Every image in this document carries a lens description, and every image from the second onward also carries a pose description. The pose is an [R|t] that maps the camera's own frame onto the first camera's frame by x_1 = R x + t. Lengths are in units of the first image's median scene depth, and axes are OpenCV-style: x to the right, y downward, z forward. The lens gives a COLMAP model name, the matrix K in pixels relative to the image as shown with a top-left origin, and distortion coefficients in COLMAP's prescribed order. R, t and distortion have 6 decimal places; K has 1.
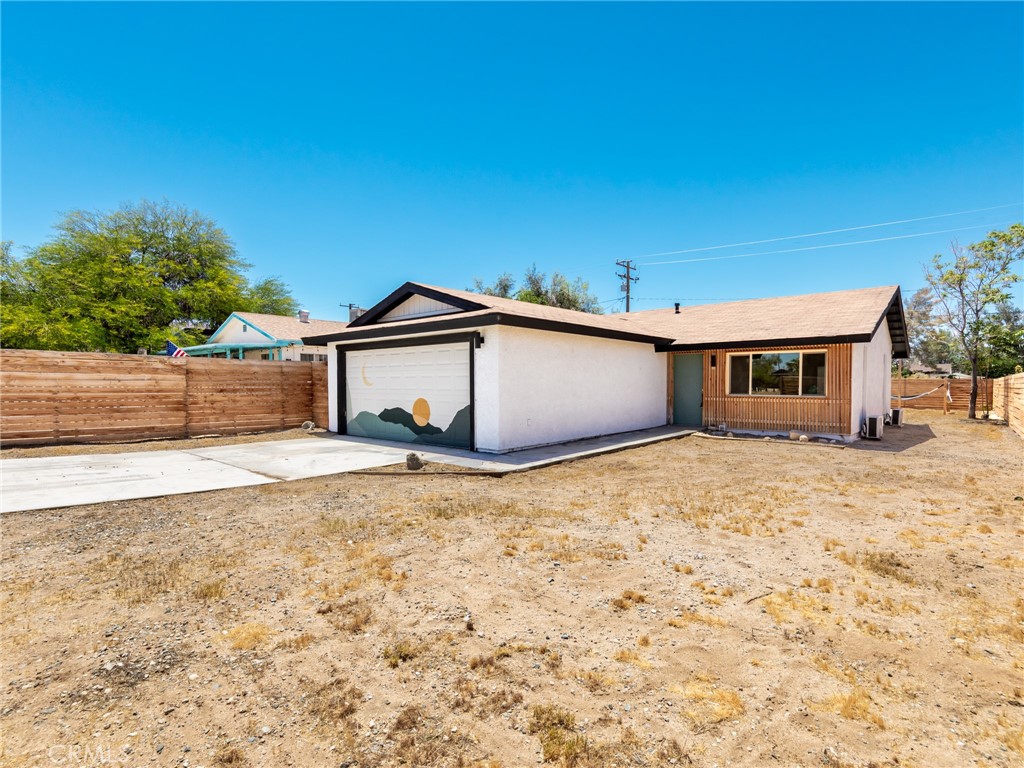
lens RADIAL K [[511.8, 0, 517.0], [0, 511.8, 401.3], [0, 0, 1]] dist [0.008561, -0.000726]
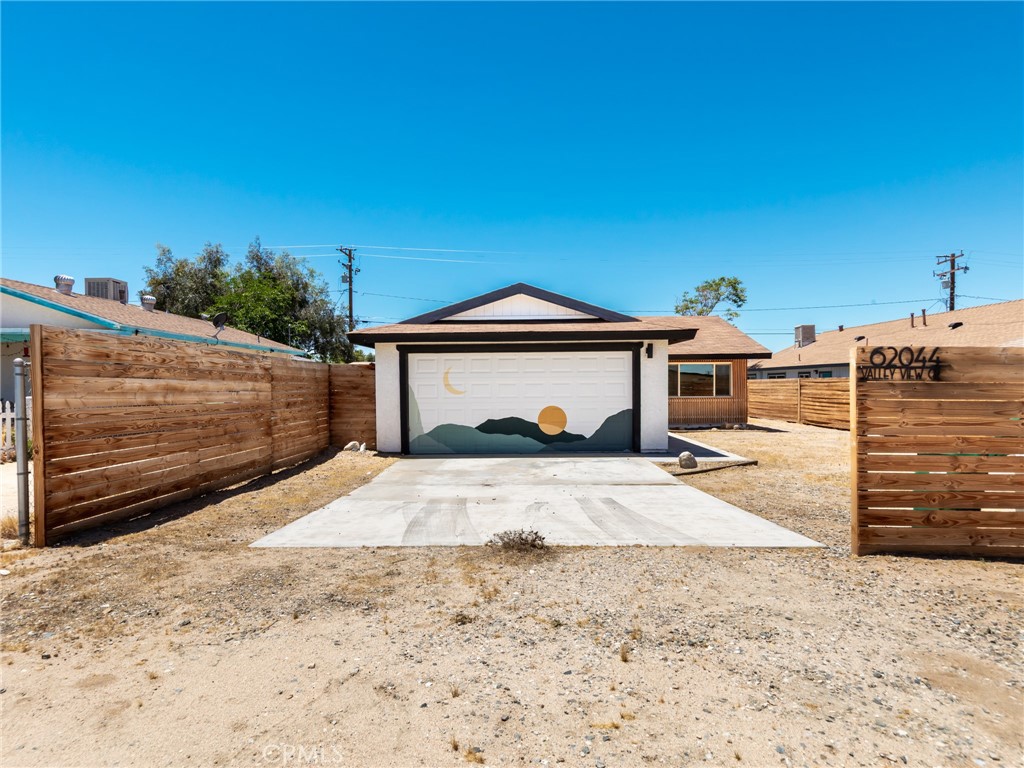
lens RADIAL K [[590.3, 0, 512.2], [0, 590.3, 400.2], [0, 0, 1]] dist [0.009677, 0.000150]
pose [[0.756046, -0.023283, 0.654104, -0.827433], [0.030735, 0.999528, 0.000053, -0.016284], [-0.653797, 0.020064, 0.756404, 0.174355]]
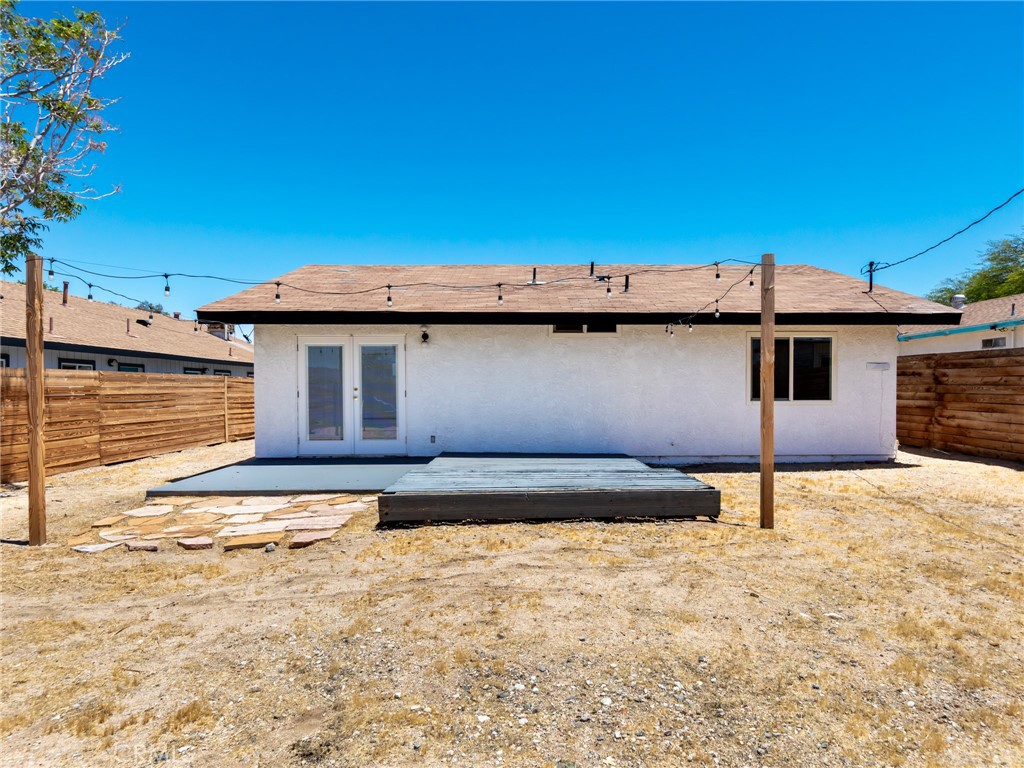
lens RADIAL K [[602.4, 0, 527.1], [0, 602.4, 406.2], [0, 0, 1]] dist [0.006110, 0.002849]
pose [[-0.735617, 0.021408, -0.677060, 1.292243], [-0.019276, 0.998434, 0.052513, -0.068539], [0.677124, 0.051680, -0.734052, 2.194761]]
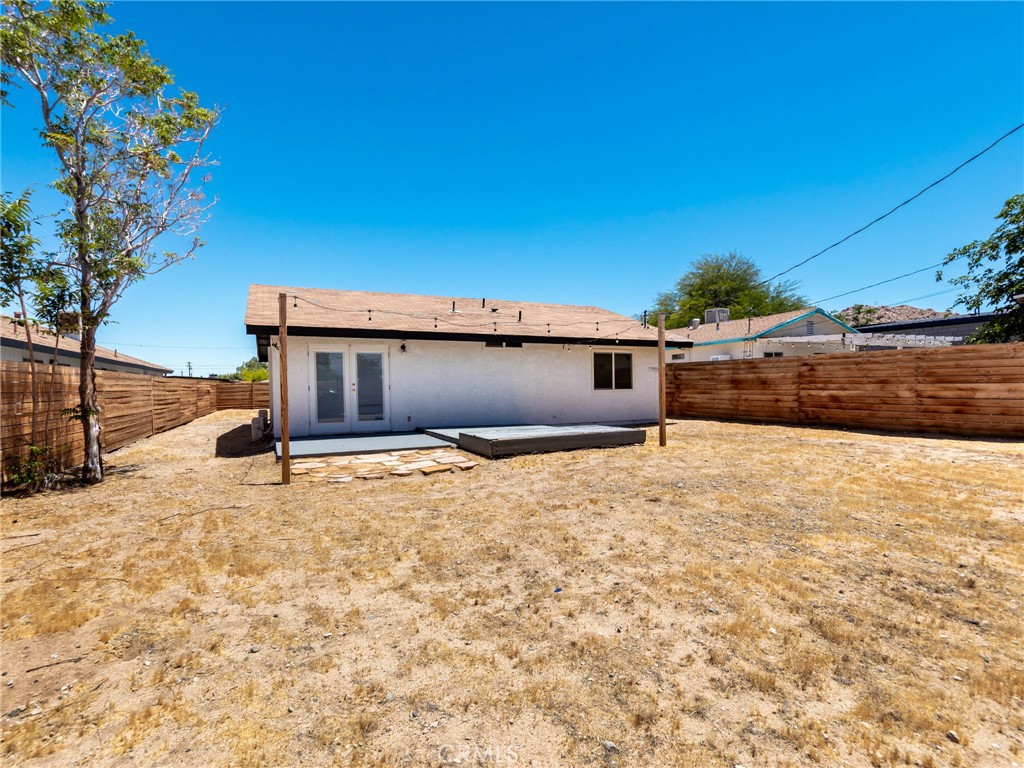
lens RADIAL K [[502.1, 0, 516.1], [0, 502.1, 399.9], [0, 0, 1]] dist [0.007161, -0.000027]
pose [[-0.395039, 0.029446, -0.918192, 1.624481], [-0.017065, 0.999078, 0.039382, -0.058297], [0.918506, 0.031227, -0.394173, 2.095245]]
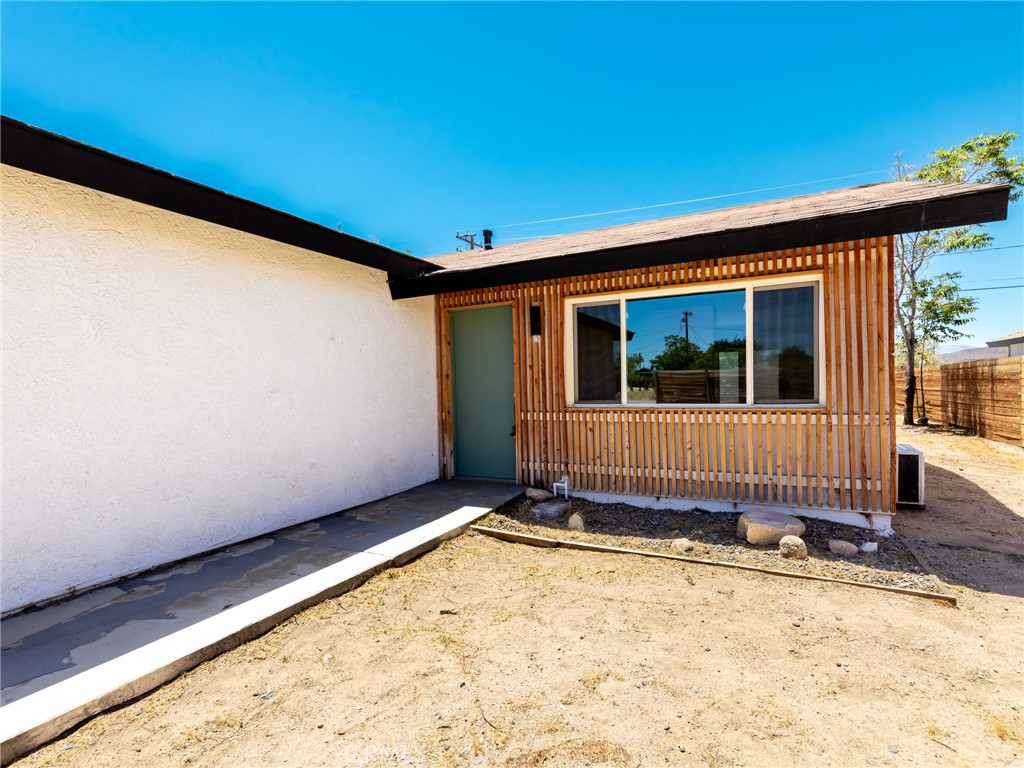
lens RADIAL K [[511.8, 0, 517.0], [0, 511.8, 401.3], [0, 0, 1]] dist [0.008561, -0.000726]
pose [[0.971247, -0.027549, 0.236475, 0.291779], [0.029386, 0.999559, -0.004245, -0.016085], [-0.236254, 0.011072, 0.971628, 0.659286]]
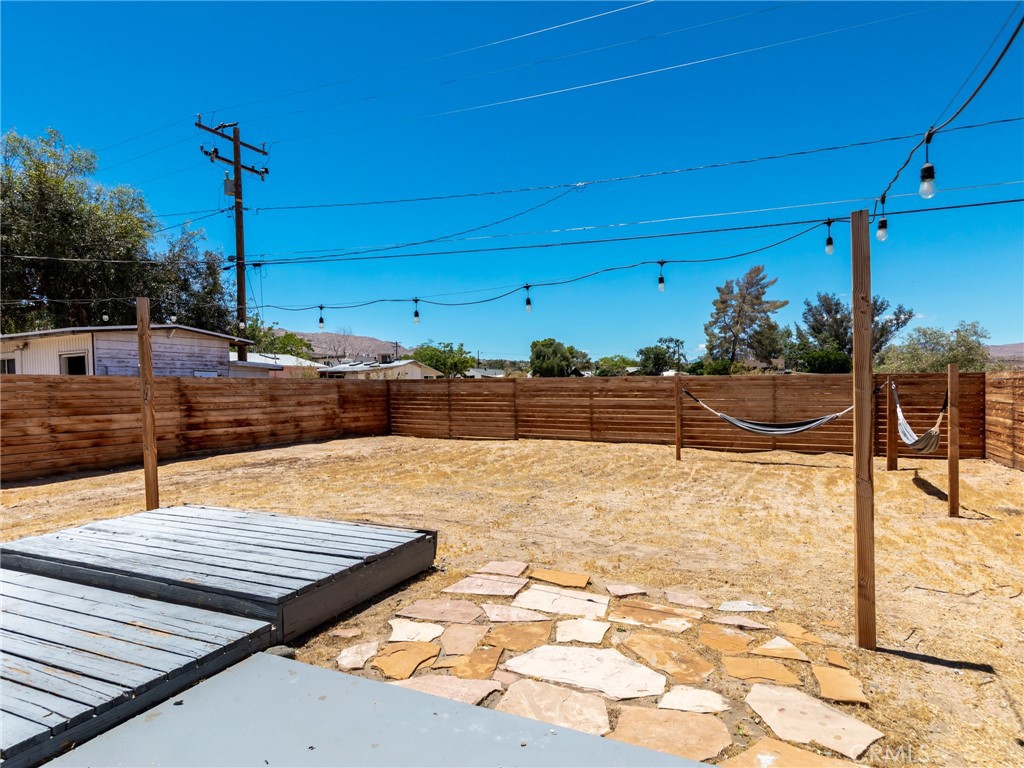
lens RADIAL K [[567.4, 0, 518.1], [0, 567.4, 399.1], [0, 0, 1]] dist [0.013608, -0.000098]
pose [[0.959627, -0.025075, 0.280155, 1.049891], [0.029089, 0.999525, -0.010178, -0.061297], [-0.279766, 0.017917, 0.959901, 1.496184]]
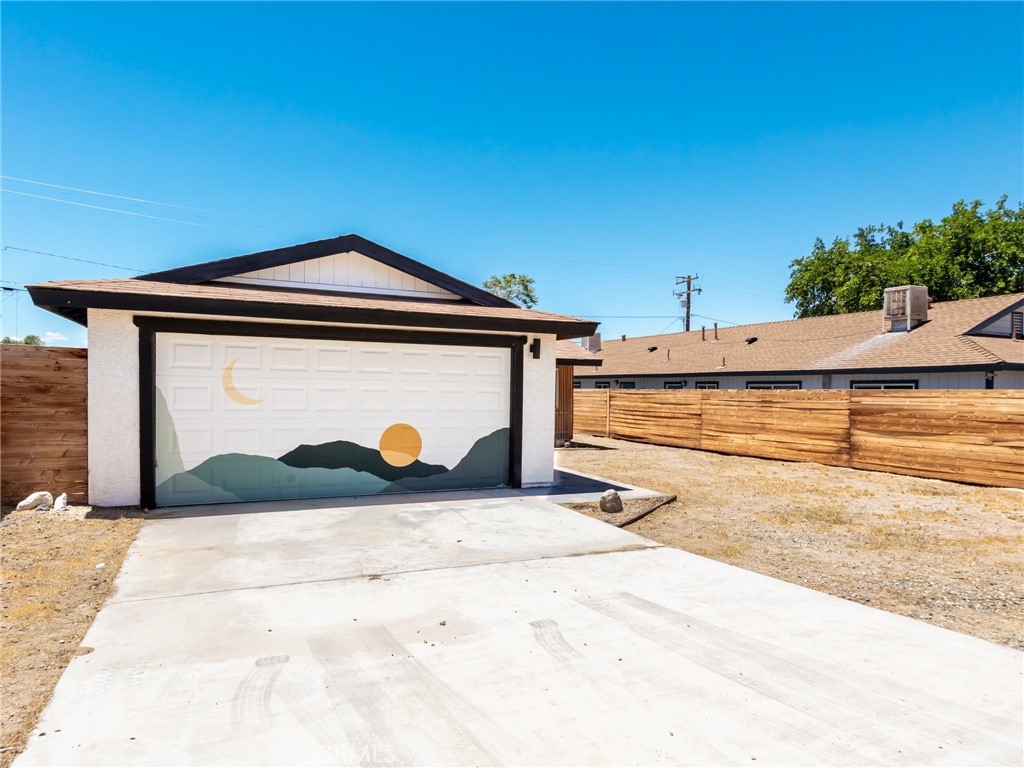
lens RADIAL K [[641.3, 0, 517.7], [0, 641.3, 406.9], [0, 0, 1]] dist [0.009890, 0.000599]
pose [[0.405646, -0.016736, 0.913877, -0.739778], [0.016077, 0.999808, 0.011174, -0.028879], [-0.913889, 0.010159, 0.405837, 0.453544]]
